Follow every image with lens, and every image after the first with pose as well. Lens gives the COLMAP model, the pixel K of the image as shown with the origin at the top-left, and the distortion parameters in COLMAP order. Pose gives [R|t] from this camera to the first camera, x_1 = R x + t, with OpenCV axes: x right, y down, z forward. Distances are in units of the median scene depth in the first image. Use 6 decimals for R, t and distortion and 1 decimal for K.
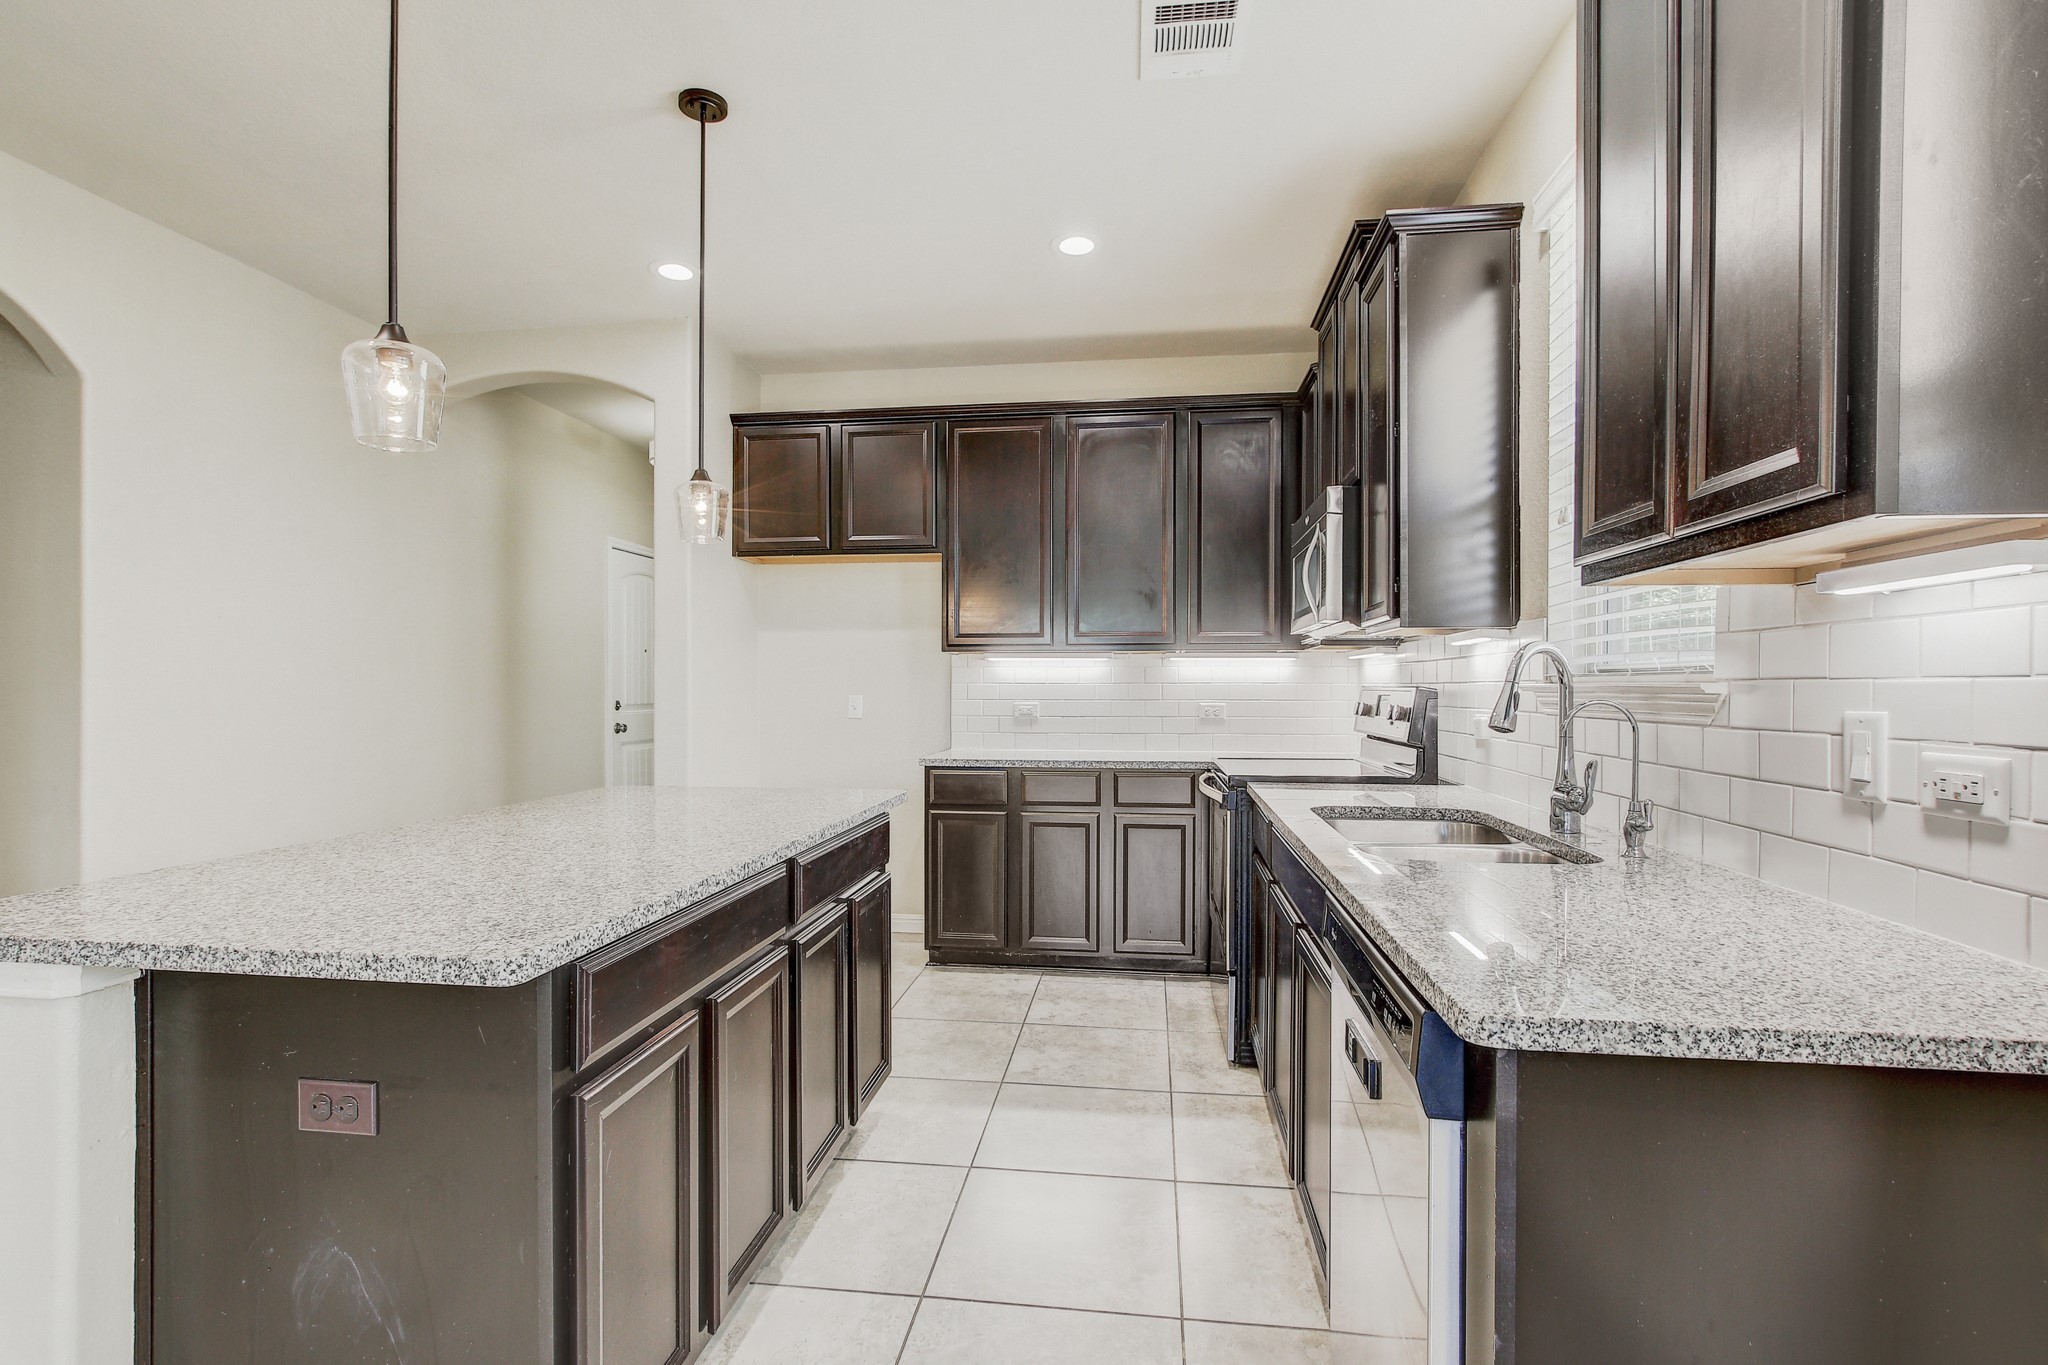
lens RADIAL K [[945.2, 0, 1023.3], [0, 945.2, 687.0], [0, 0, 1]] dist [-0.018324, 0.005214]
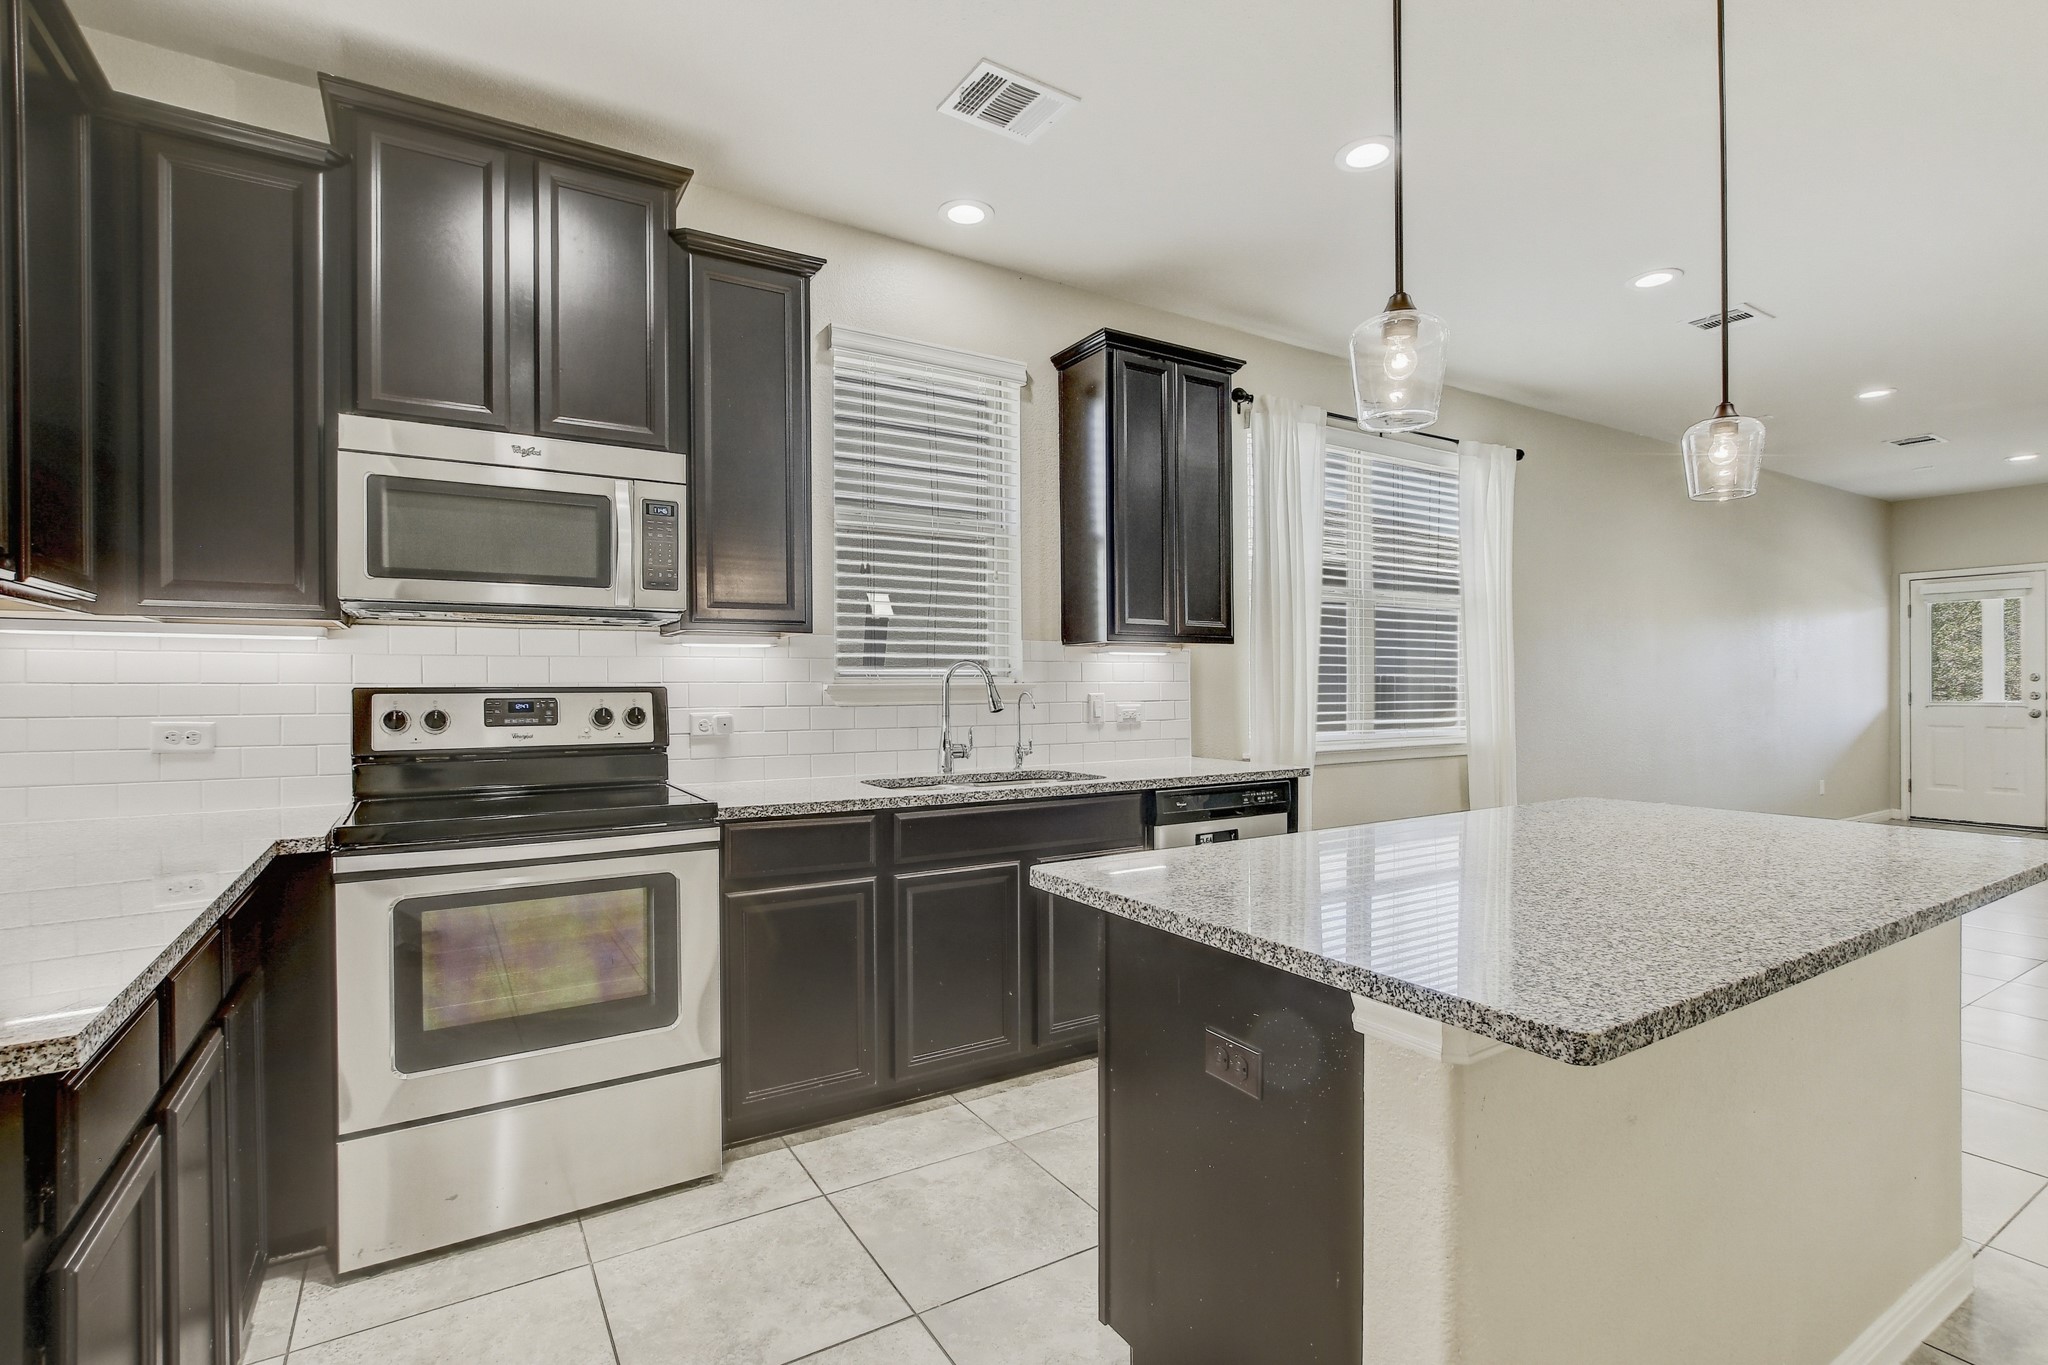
lens RADIAL K [[945.2, 0, 1015.9], [0, 945.2, 687.3], [0, 0, 1]] dist [-0.018324, 0.005214]
pose [[-0.626039, 0.001003, 0.779791, -0.530039], [0.004367, 0.999988, 0.002219, -0.000470], [-0.779780, 0.004794, -0.626036, 1.286904]]
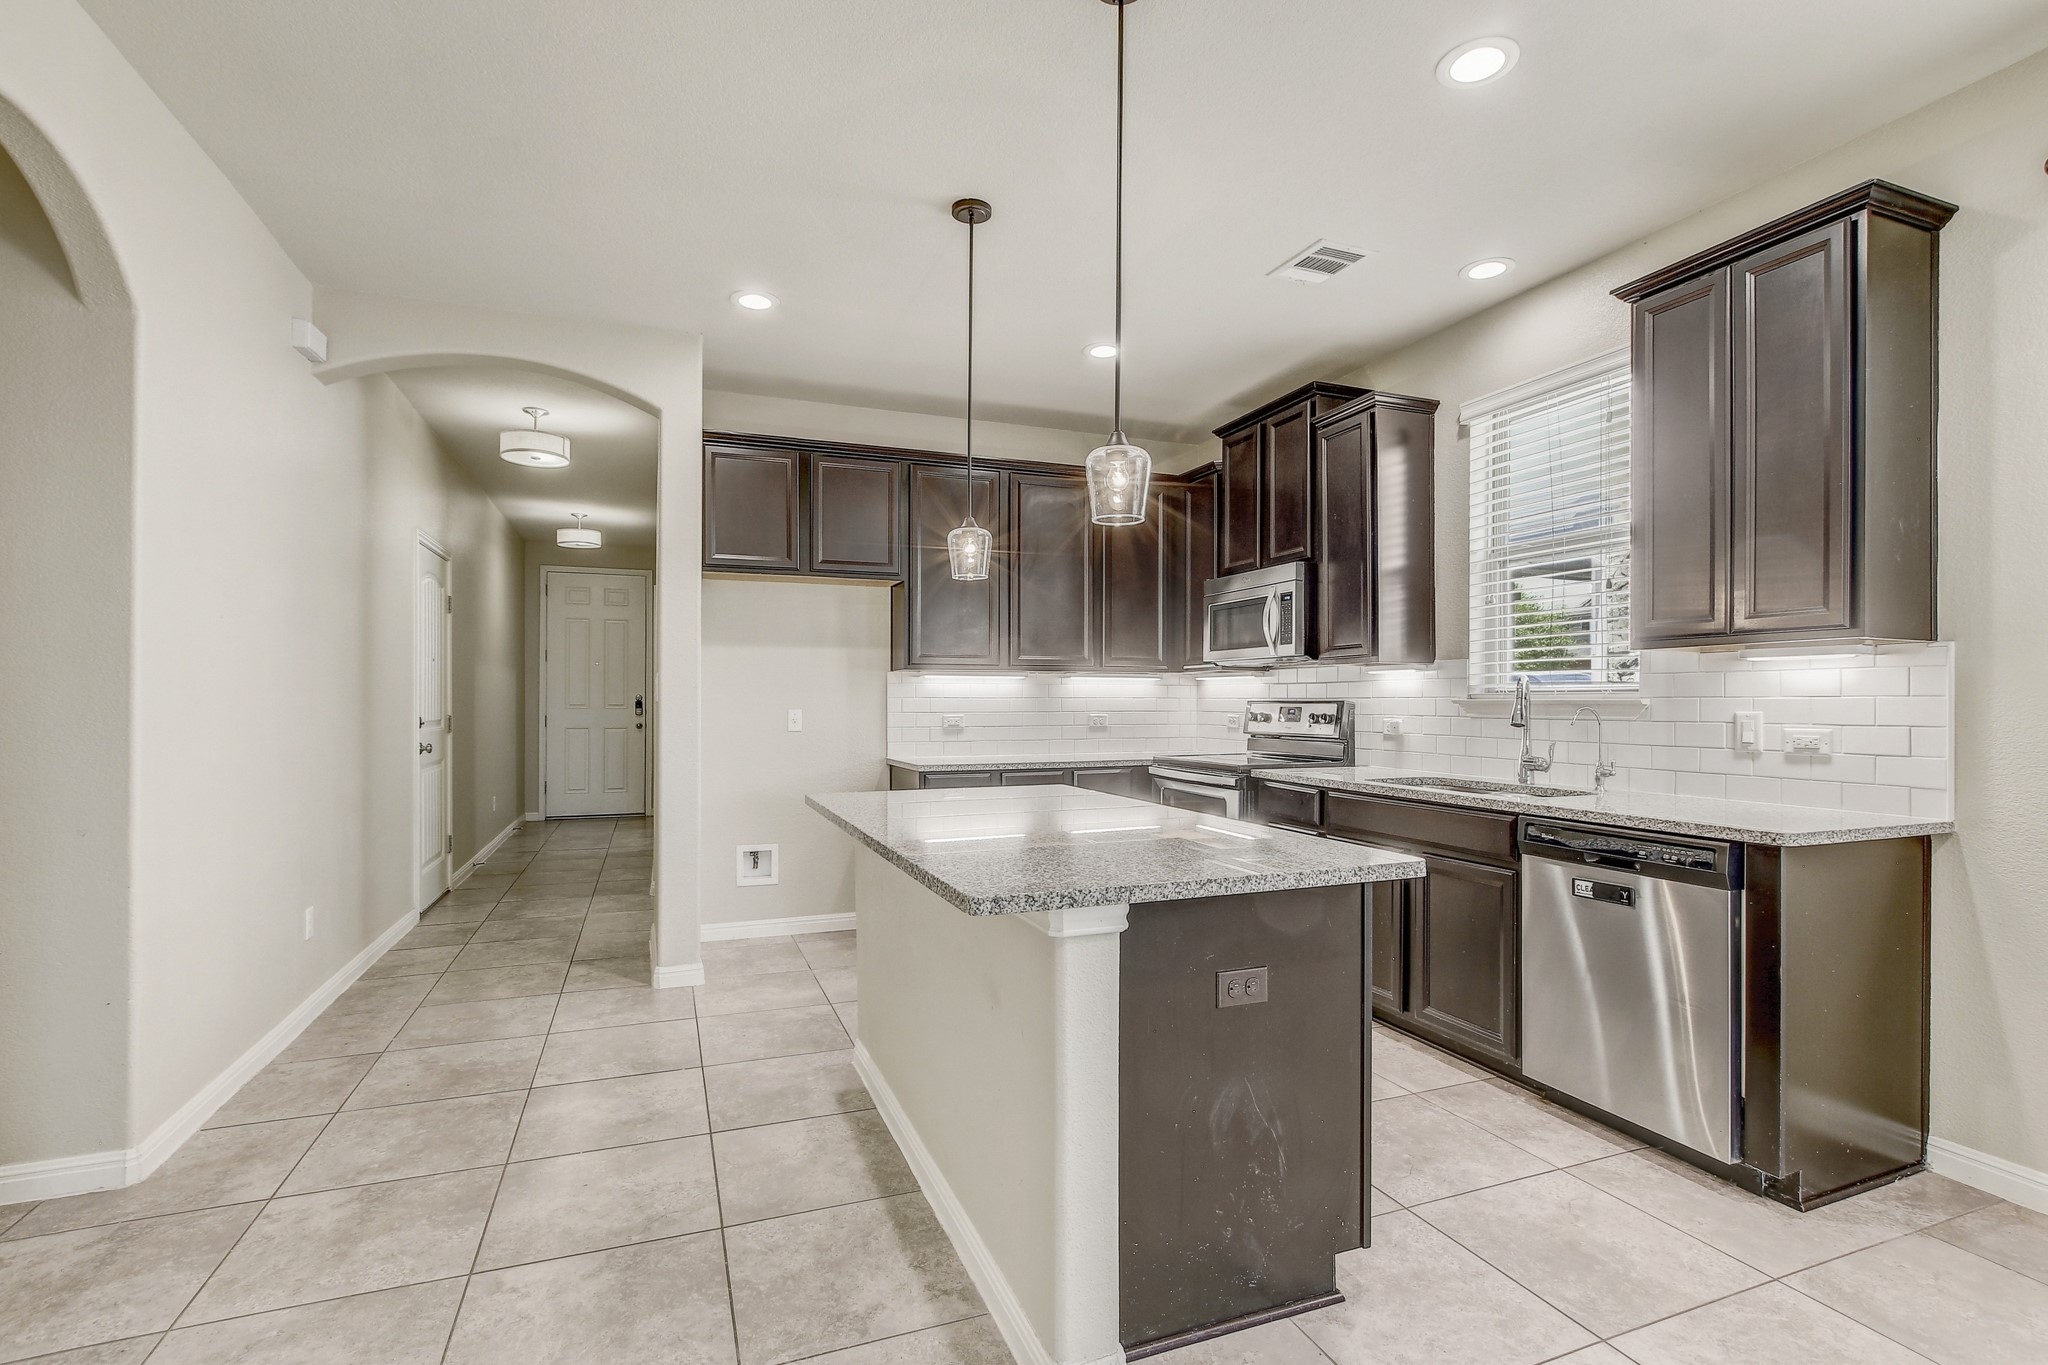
lens RADIAL K [[945.2, 0, 1023.4], [0, 945.2, 692.3], [0, 0, 1]] dist [-0.018324, 0.005214]
pose [[0.876090, 0.003250, 0.482137, -0.723492], [0.000909, 0.999964, -0.008391, -0.001605], [-0.482147, 0.007789, 0.876056, -0.057226]]
